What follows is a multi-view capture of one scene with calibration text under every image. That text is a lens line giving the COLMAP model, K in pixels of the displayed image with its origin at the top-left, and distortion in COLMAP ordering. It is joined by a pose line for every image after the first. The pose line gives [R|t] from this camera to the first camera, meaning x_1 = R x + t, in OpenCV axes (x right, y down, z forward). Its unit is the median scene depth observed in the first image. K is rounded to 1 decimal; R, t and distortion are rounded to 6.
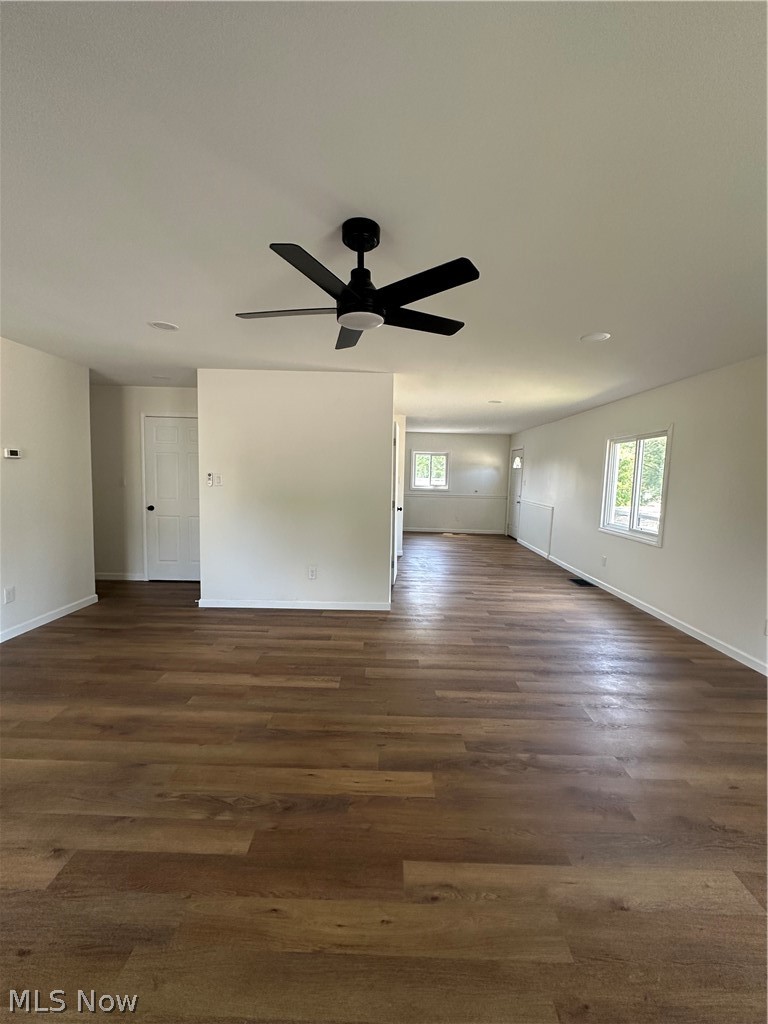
lens RADIAL K [[410.6, 0, 384.0], [0, 410.6, 512.0], [0, 0, 1]] dist [-0.001343, -0.000078]
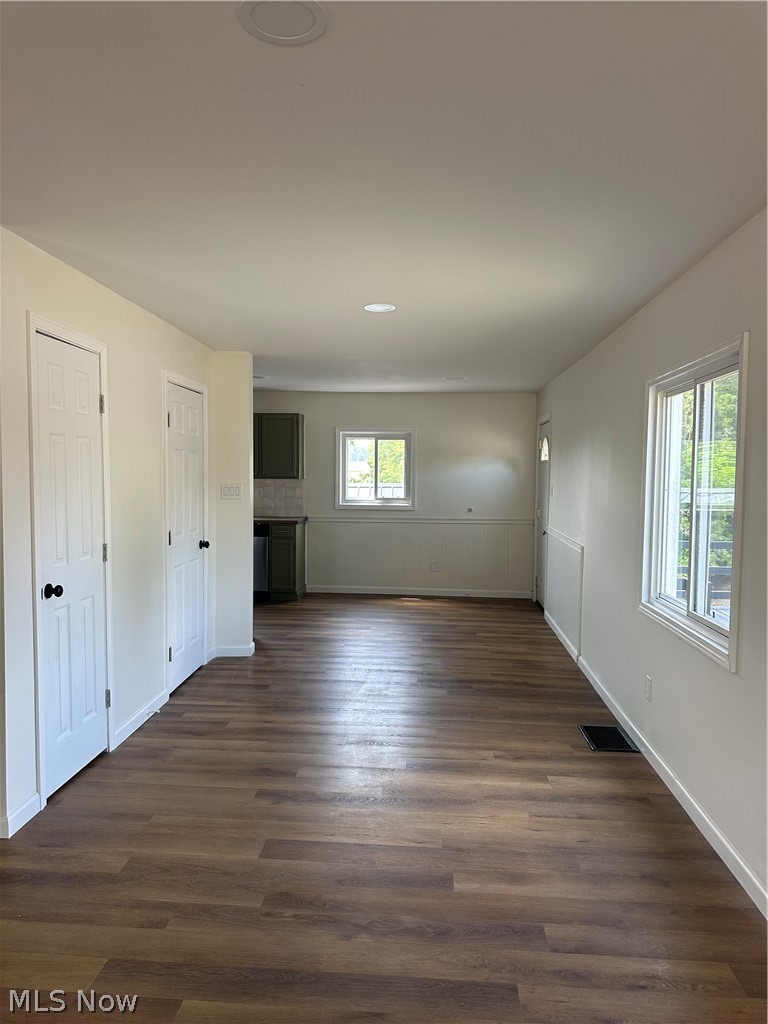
lens RADIAL K [[705.3, 0, 384.0], [0, 705.3, 512.0], [0, 0, 1]] dist [0.001296, -0.001343]
pose [[0.995813, -0.015495, -0.090089, 0.216165], [0.011968, 0.999145, -0.039565, -0.018004], [0.090625, 0.038321, 0.995148, 0.179255]]
